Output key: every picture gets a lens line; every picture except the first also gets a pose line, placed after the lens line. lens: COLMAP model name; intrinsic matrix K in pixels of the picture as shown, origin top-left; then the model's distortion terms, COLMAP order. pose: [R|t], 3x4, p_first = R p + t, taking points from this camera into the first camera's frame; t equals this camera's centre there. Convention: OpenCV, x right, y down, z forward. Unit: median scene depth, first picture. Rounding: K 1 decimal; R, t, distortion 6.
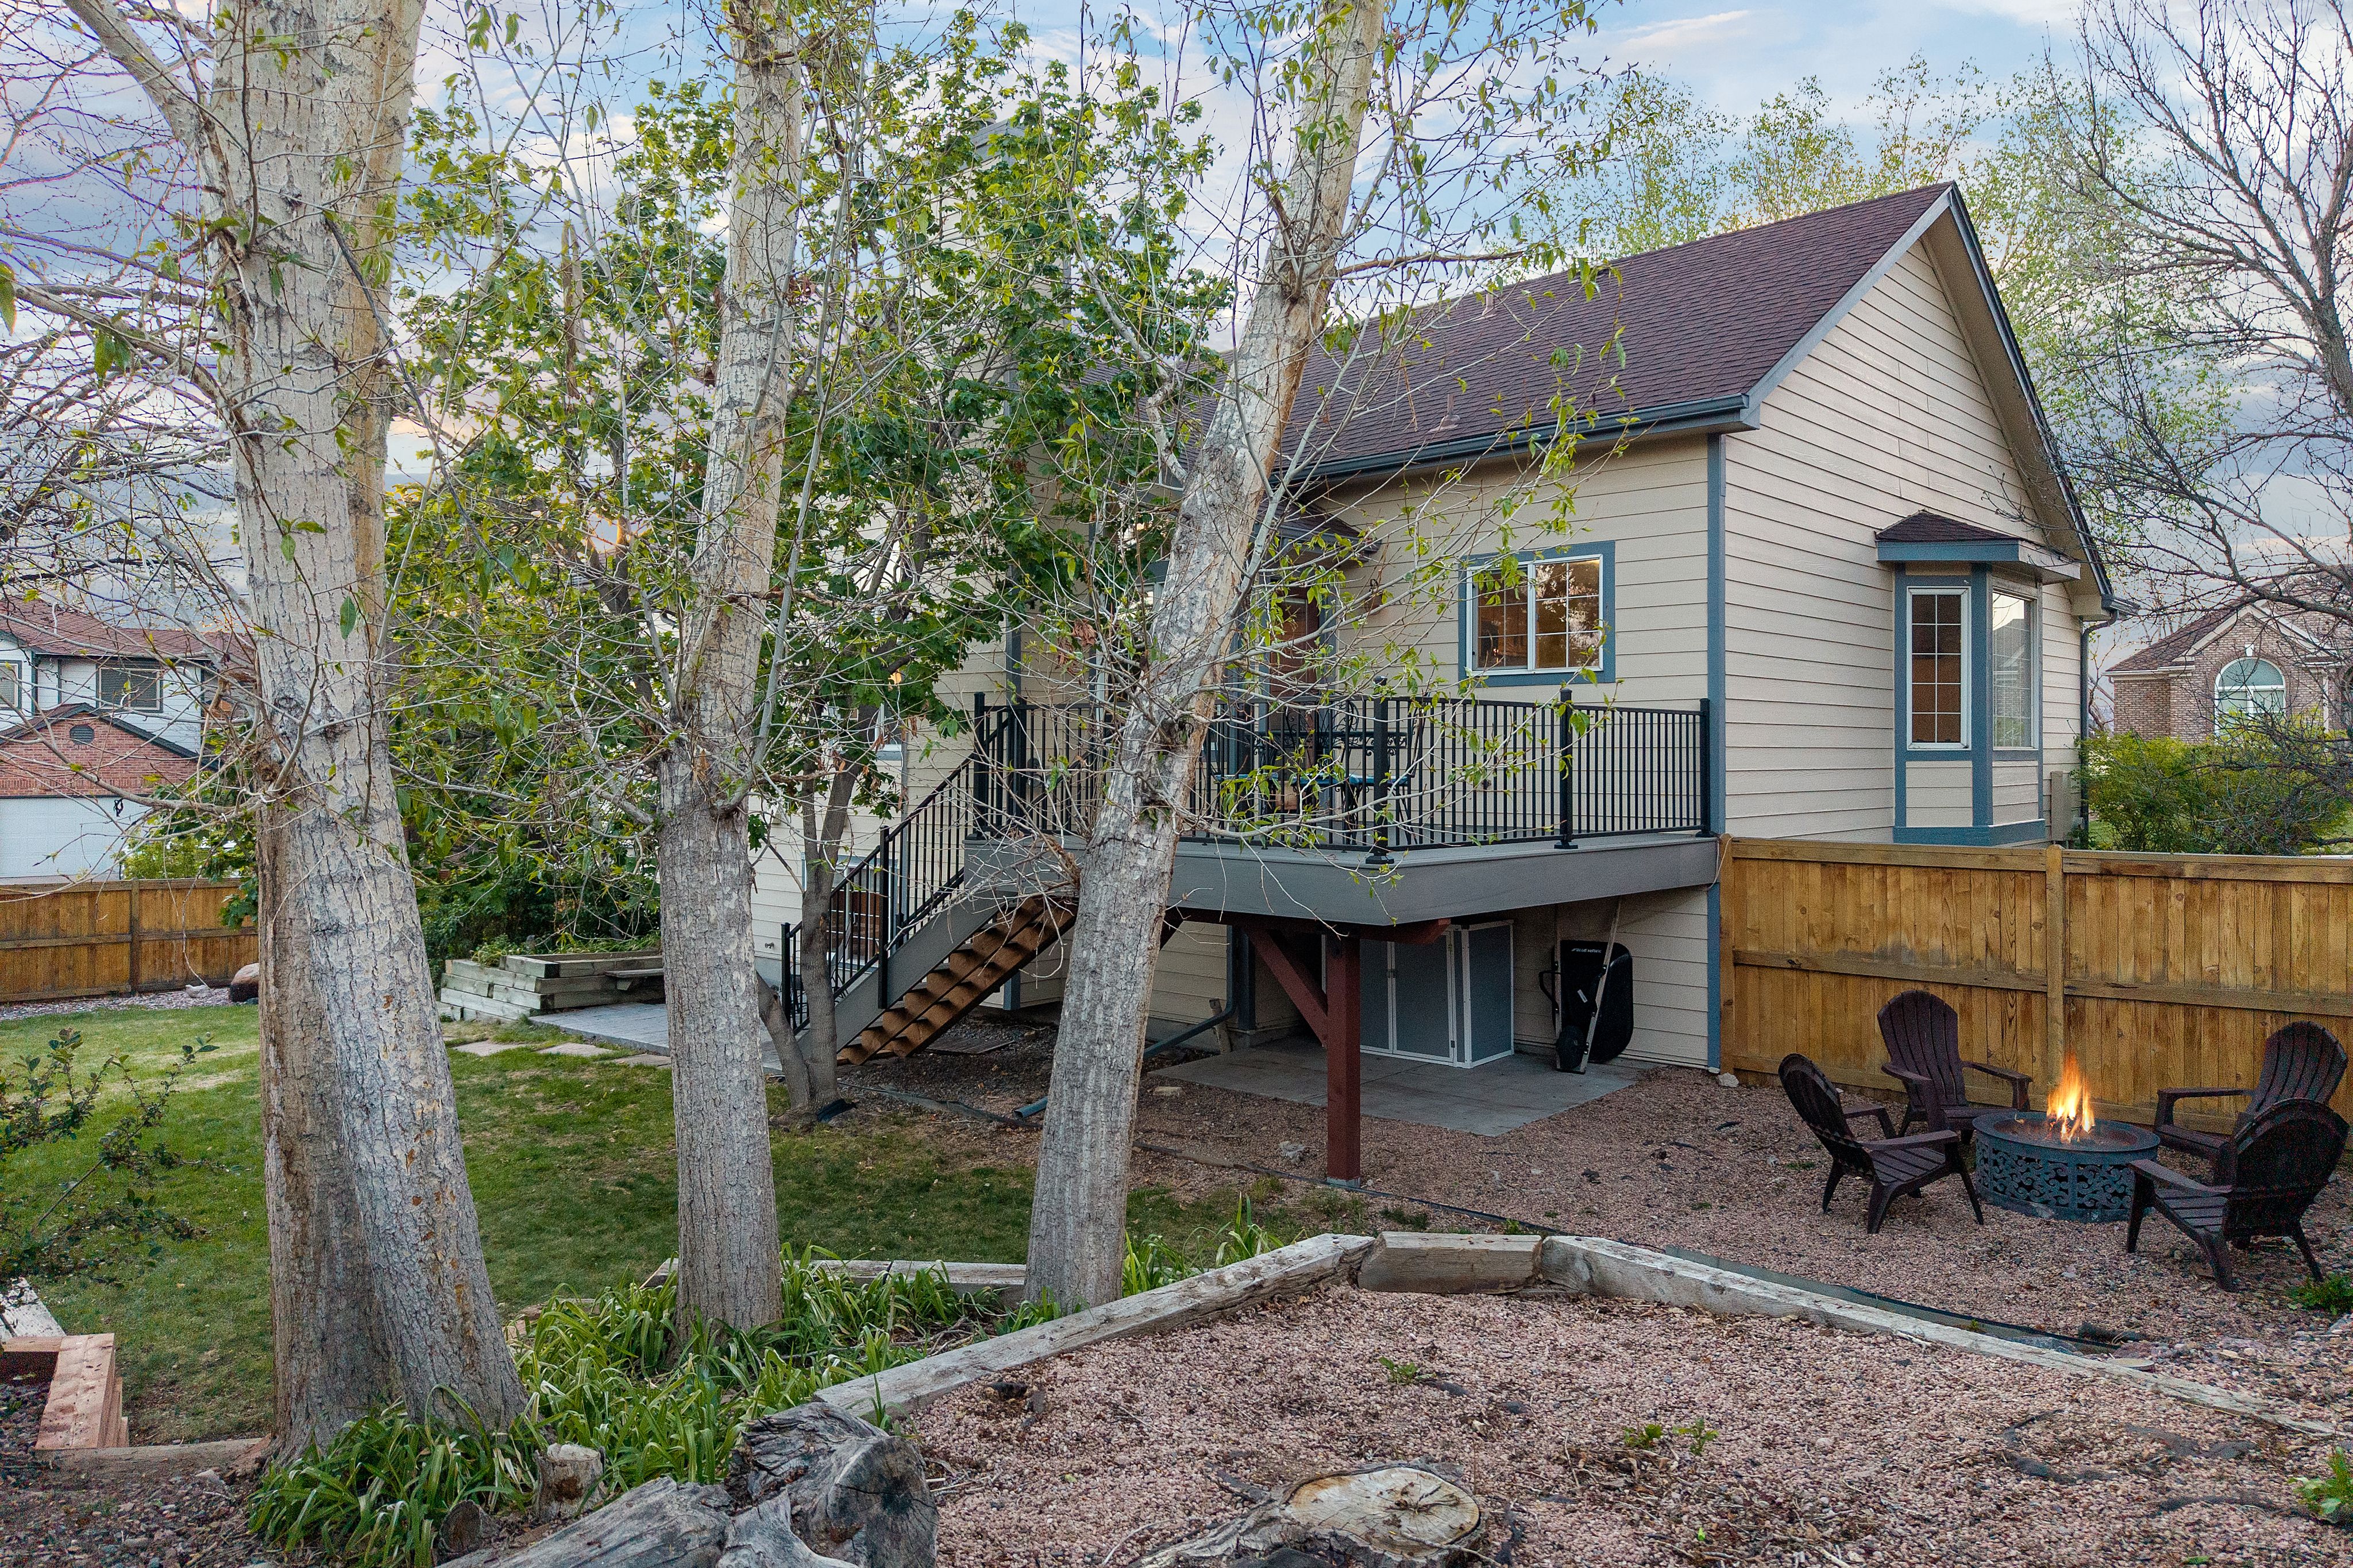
lens RADIAL K [[1573.4, 0, 1165.7], [0, 1573.4, 740.1], [0, 0, 1]] dist [0.011836, -0.007211]
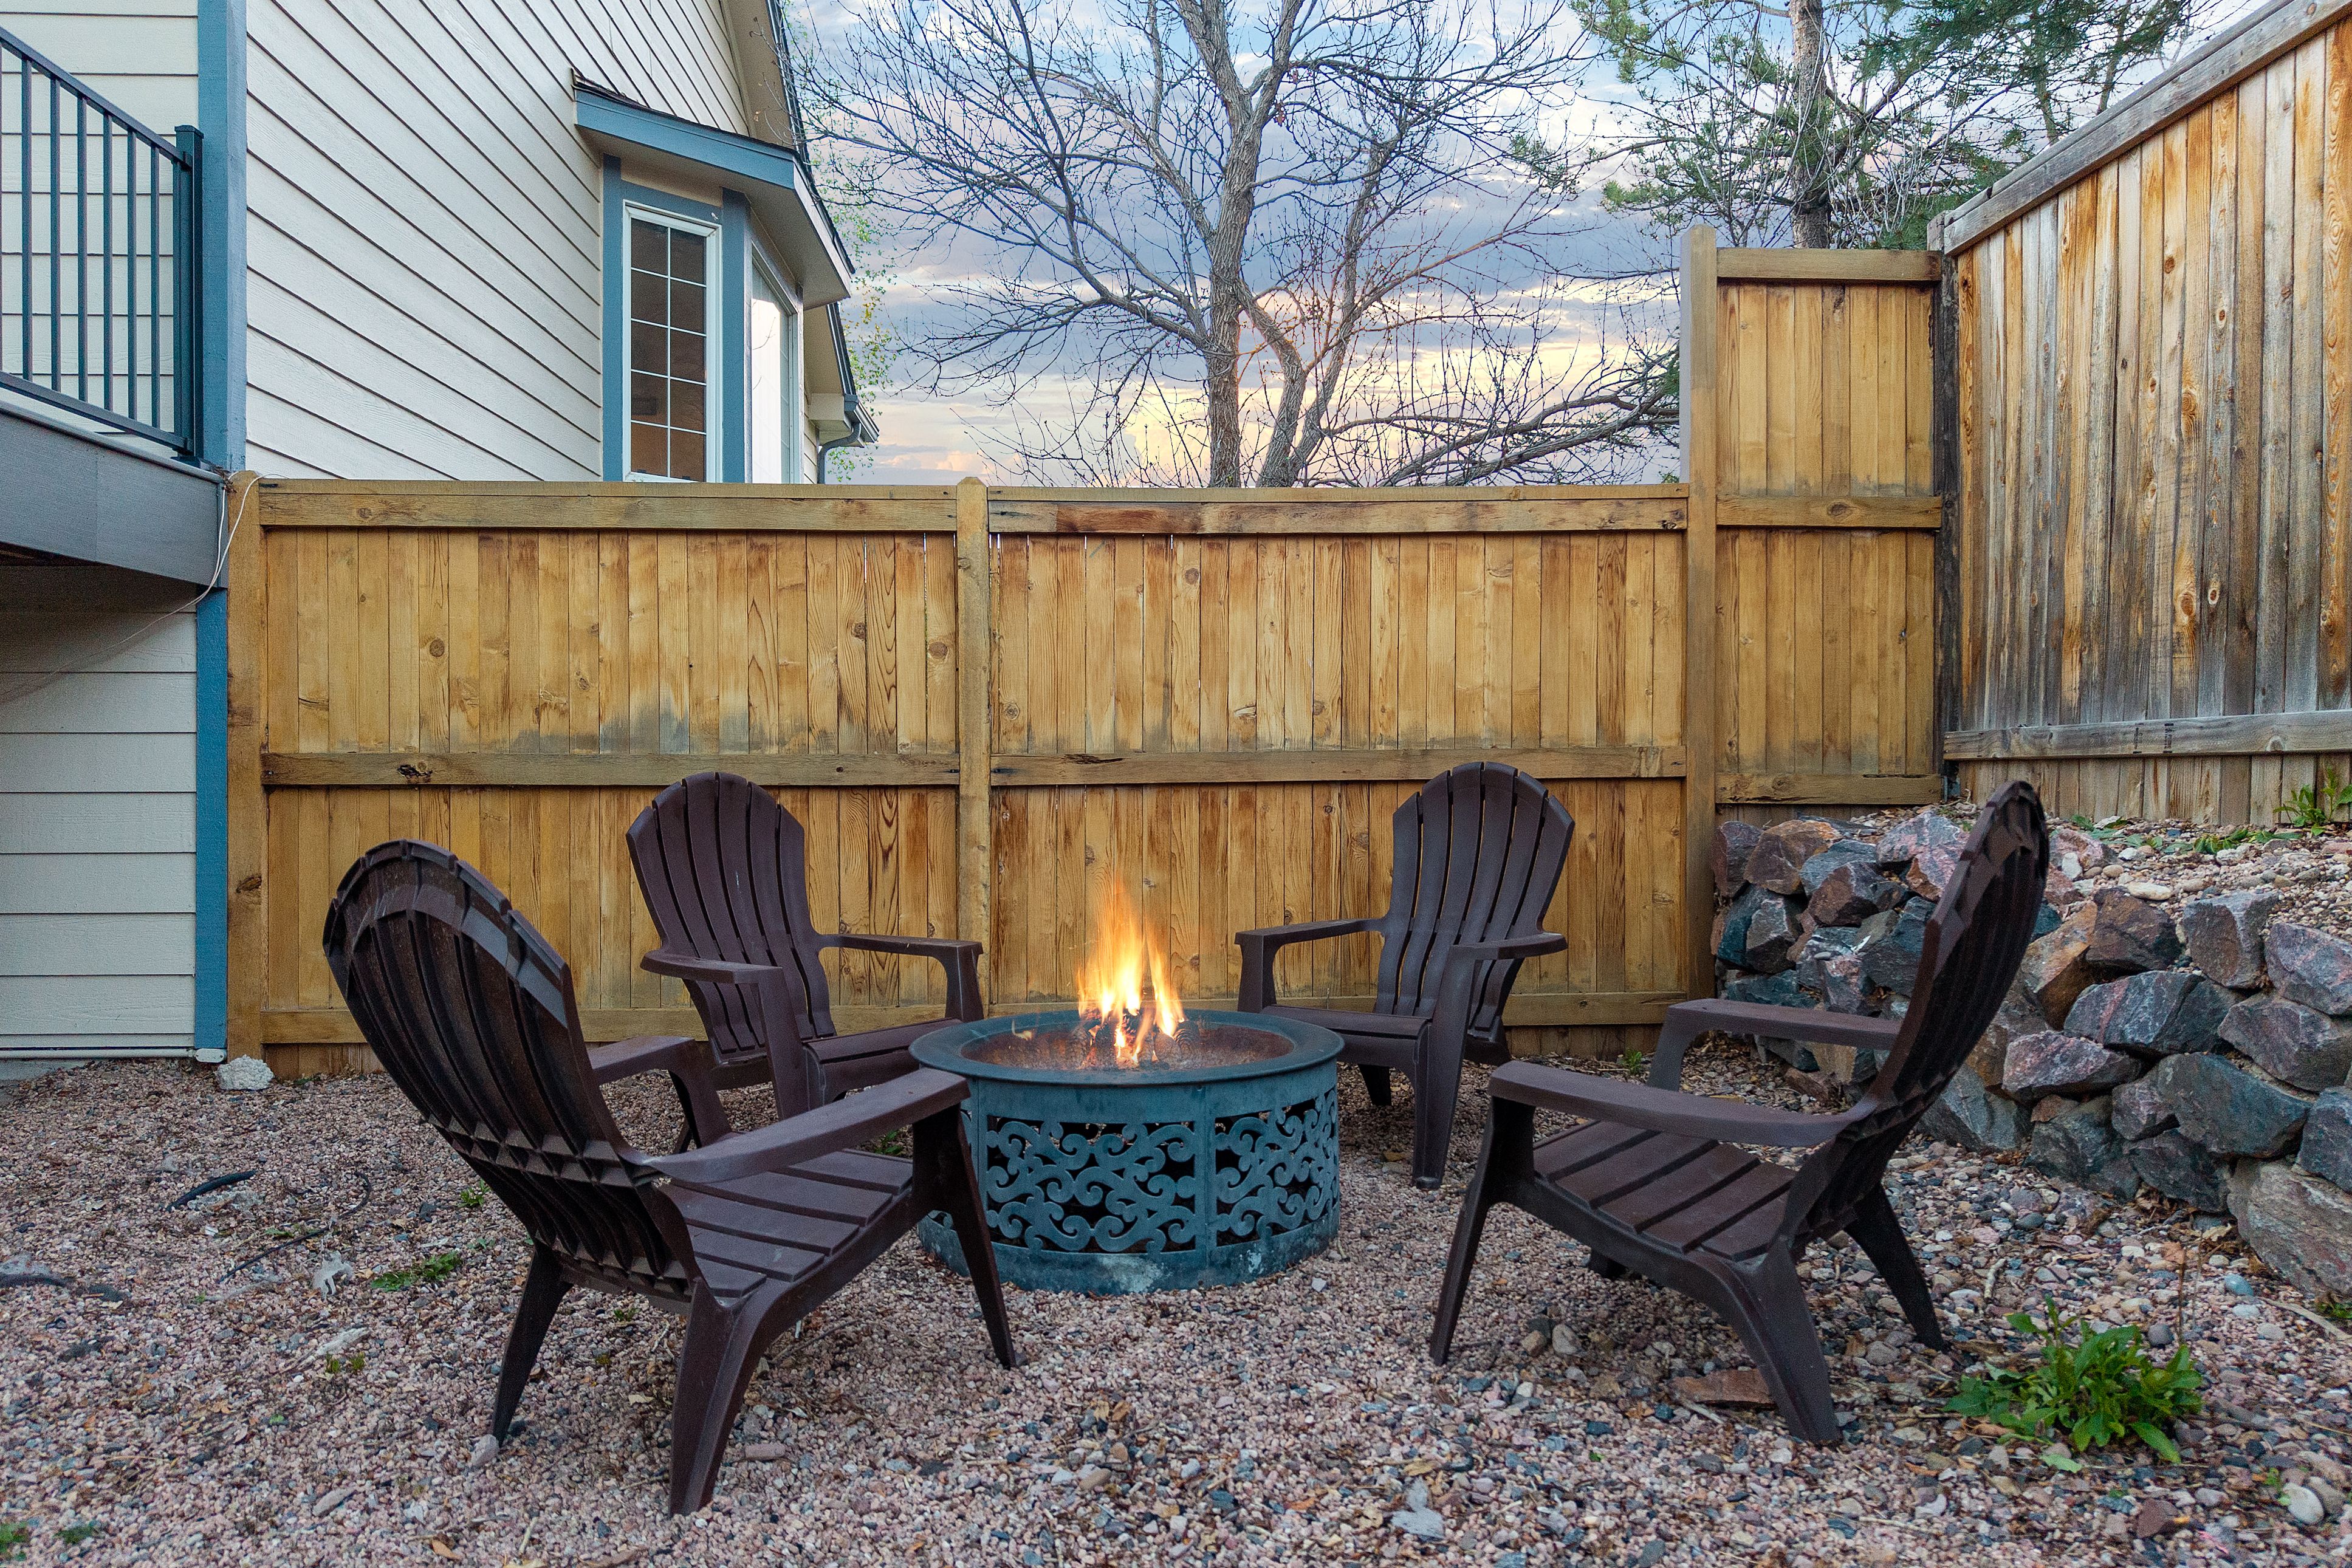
lens RADIAL K [[1673.6, 0, 1177.7], [0, 1673.6, 772.8], [0, 0, 1]] dist [0.010358, -0.017628]
pose [[0.698807, 0.001068, 0.715309, 0.213309], [-0.007996, 0.999948, 0.006318, 0.132115], [-0.715265, -0.010134, 0.698780, 0.522909]]
